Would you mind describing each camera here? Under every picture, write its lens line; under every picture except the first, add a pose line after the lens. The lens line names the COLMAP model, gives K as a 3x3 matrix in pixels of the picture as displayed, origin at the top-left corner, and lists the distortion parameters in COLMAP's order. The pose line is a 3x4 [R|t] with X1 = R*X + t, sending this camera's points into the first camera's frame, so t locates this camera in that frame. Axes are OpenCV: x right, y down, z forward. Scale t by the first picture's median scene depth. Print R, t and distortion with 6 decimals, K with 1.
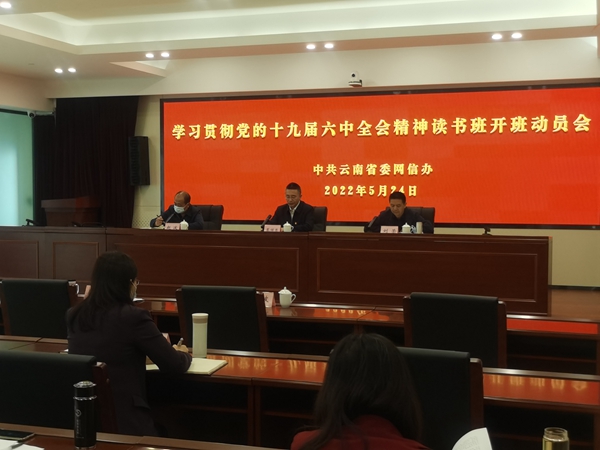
lens RADIAL K [[891.7, 0, 300.0], [0, 891.7, 225.1], [0, 0, 1]] dist [0.007091, 0.000000]
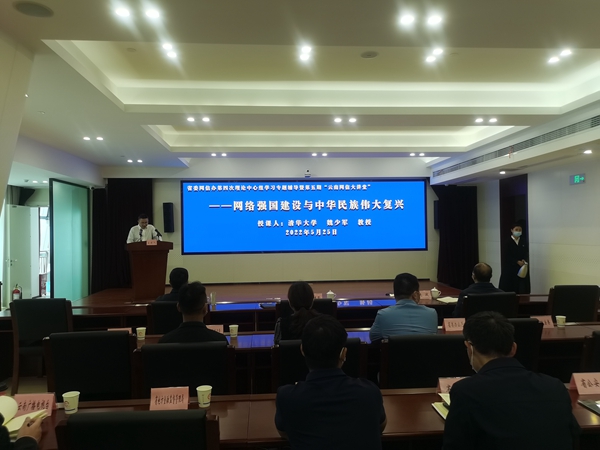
lens RADIAL K [[470.2, 0, 300.2], [0, 470.2, 224.5], [0, 0, 1]] dist [0.053685, 0.001456]
pose [[0.907368, -0.010241, 0.420212, -0.351361], [0.036063, 0.997914, -0.053550, -0.002400], [-0.418787, 0.063743, 0.905844, 0.107991]]
